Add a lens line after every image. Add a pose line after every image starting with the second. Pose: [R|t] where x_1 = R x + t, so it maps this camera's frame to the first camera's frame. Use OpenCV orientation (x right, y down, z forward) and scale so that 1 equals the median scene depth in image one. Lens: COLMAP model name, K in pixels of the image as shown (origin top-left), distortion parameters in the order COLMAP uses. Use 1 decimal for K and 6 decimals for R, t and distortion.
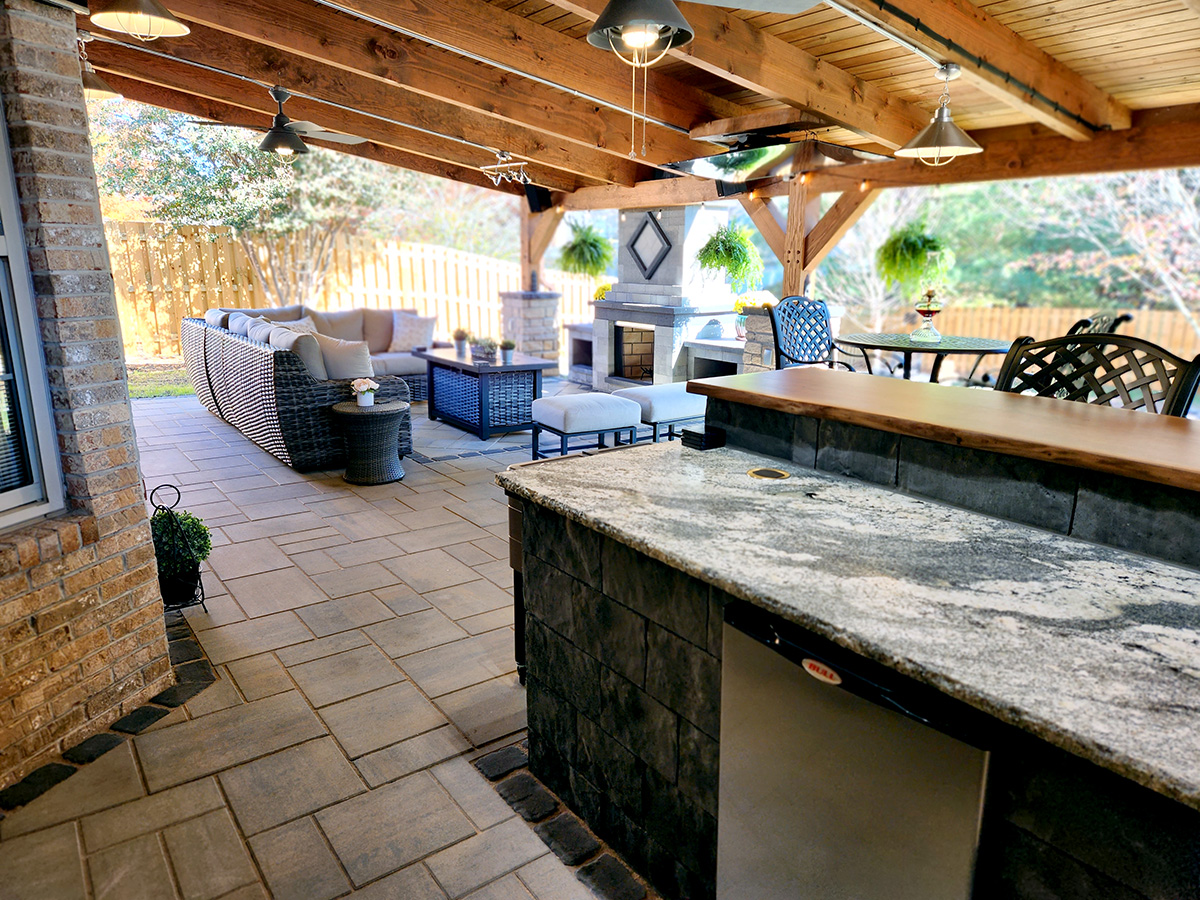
lens RADIAL K [[823.8, 0, 600.0], [0, 823.8, 450.0], [0, 0, 1]] dist [0.063031, -0.000001]
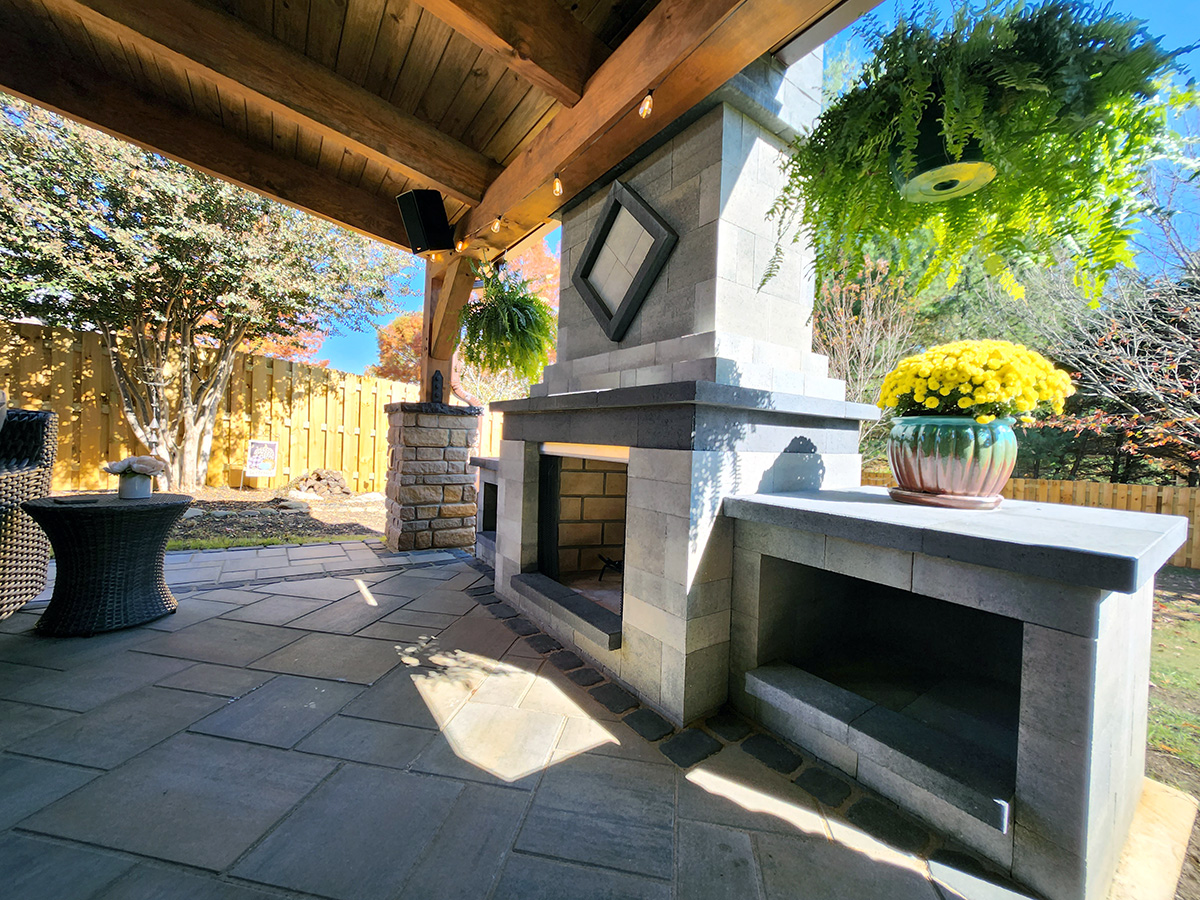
lens RADIAL K [[476.7, 0, 600.0], [0, 476.7, 450.0], [0, 0, 1]] dist [-0.000581, -0.000137]
pose [[0.999213, 0.032556, -0.022658, 0.054289], [-0.036641, 0.976365, -0.212998, -0.100878], [0.015188, 0.213661, 0.976790, 0.754380]]
